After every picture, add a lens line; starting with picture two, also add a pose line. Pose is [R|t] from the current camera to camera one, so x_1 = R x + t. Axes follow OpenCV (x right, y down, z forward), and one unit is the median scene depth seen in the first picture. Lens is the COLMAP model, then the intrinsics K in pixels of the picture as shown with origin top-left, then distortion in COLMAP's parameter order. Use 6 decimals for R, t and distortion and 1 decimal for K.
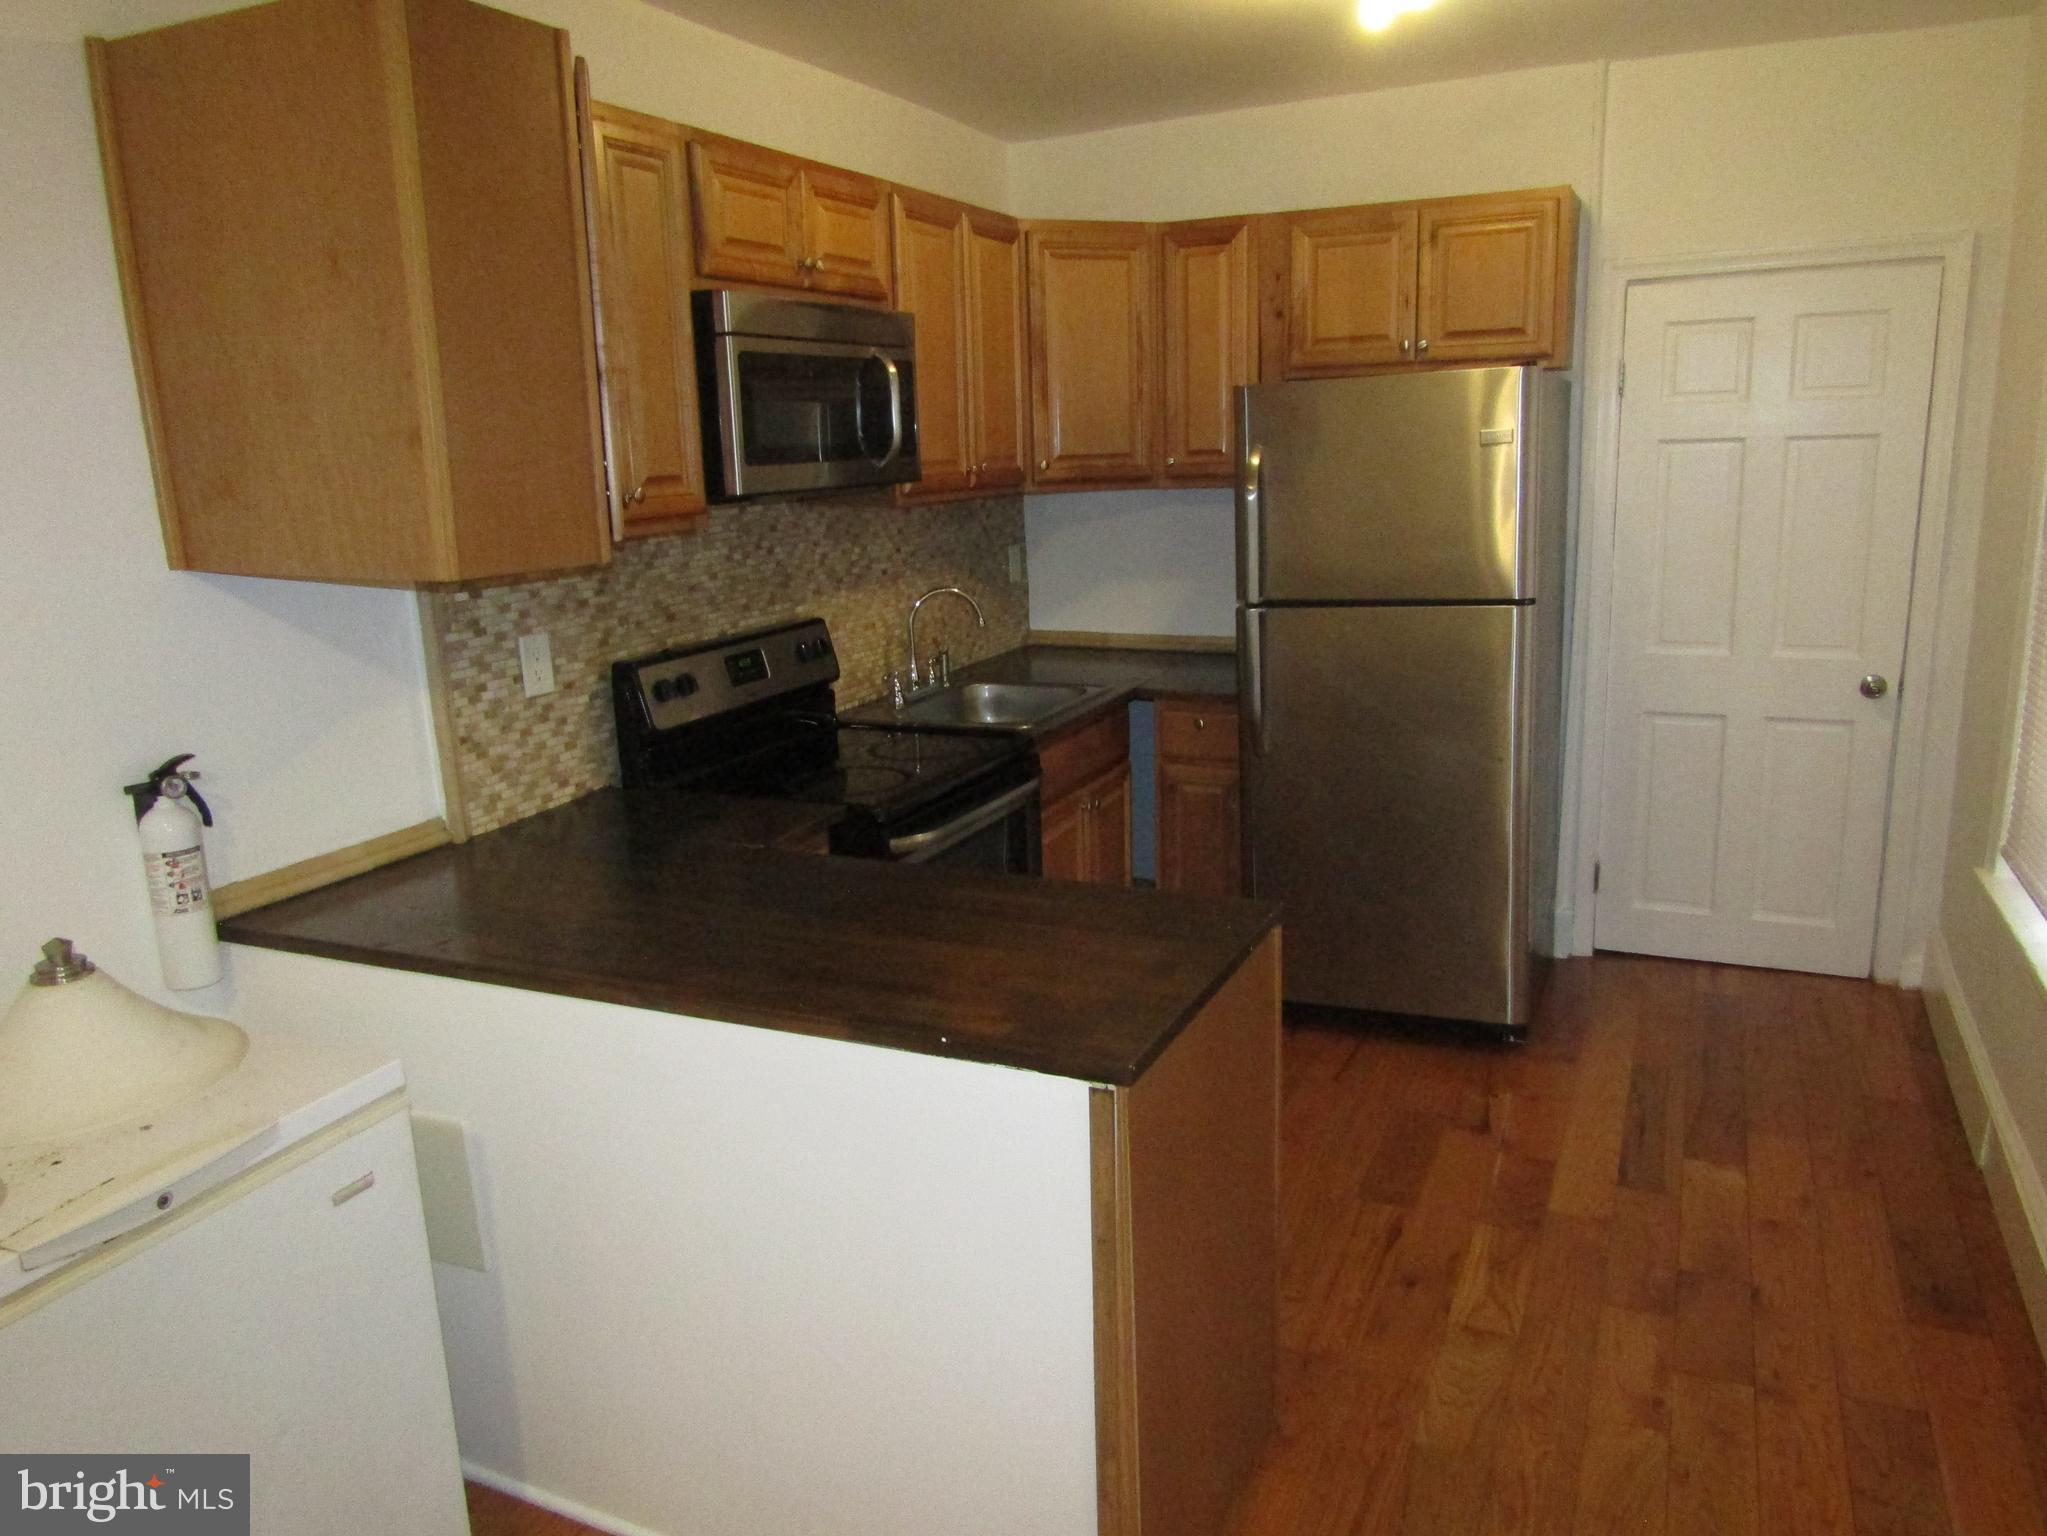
lens RADIAL K [[1454.3, 0, 1025.0], [0, 1454.3, 775.8], [0, 0, 1]] dist [-0.005802, 0.002000]
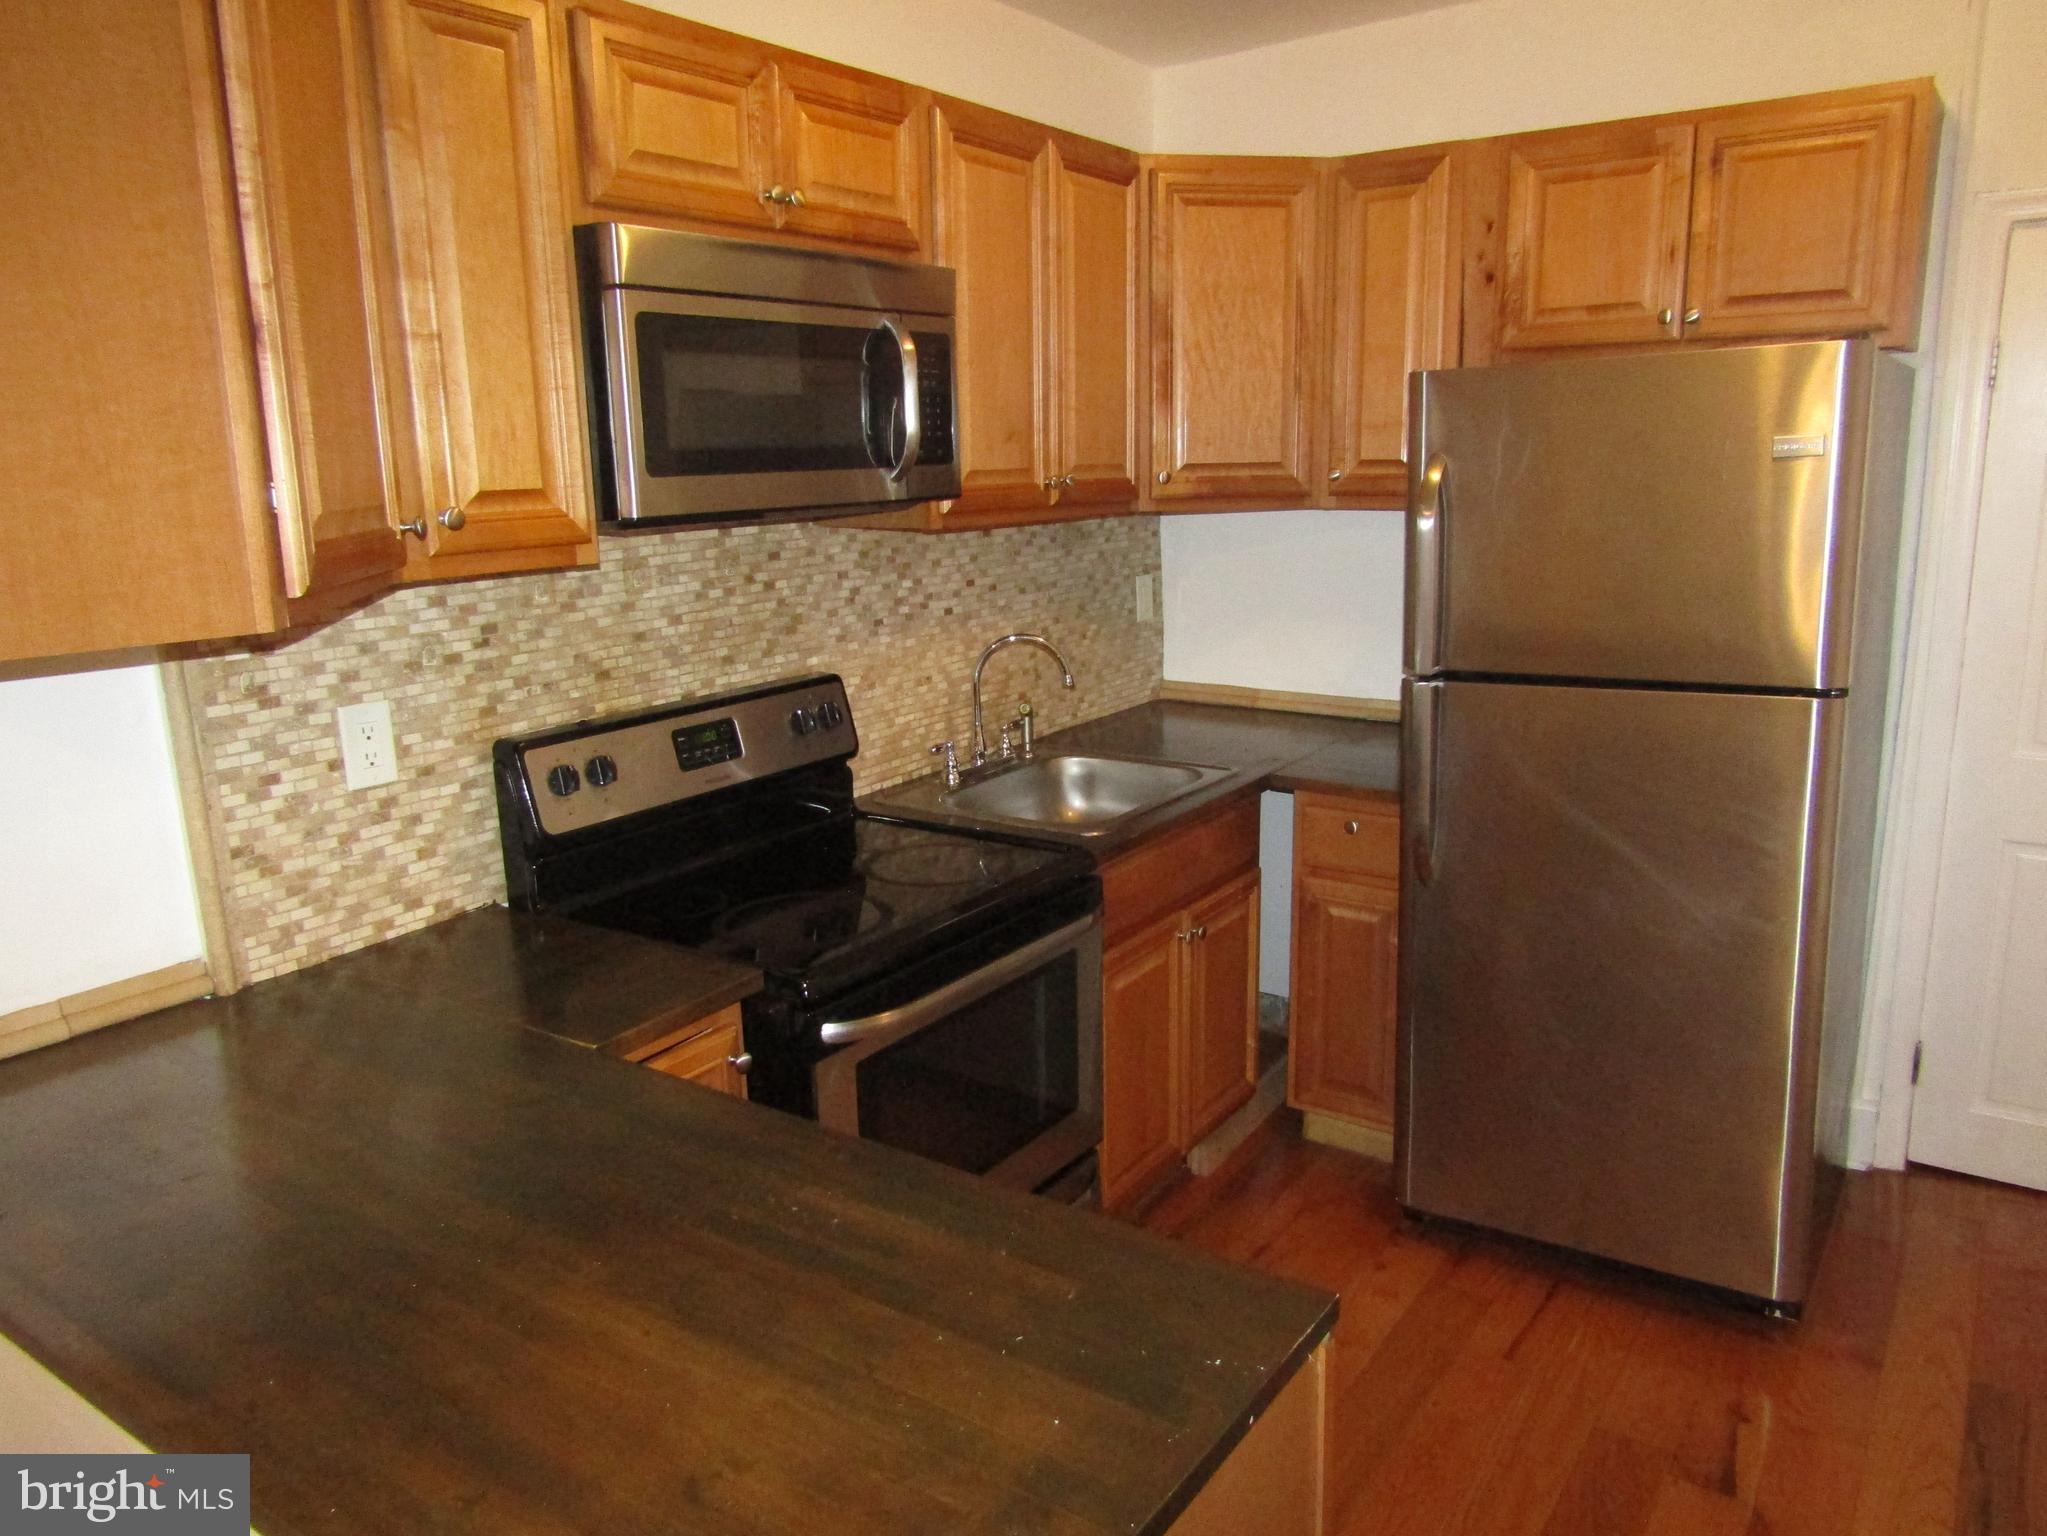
lens RADIAL K [[1454.3, 0, 1024.1], [0, 1454.3, 777.3], [0, 0, 1]] dist [-0.005802, 0.002000]
pose [[0.985318, 0.047822, -0.163897, 0.083196], [-0.048069, 0.998841, 0.002461, -0.060625], [0.163825, 0.005453, 0.986474, 0.261680]]
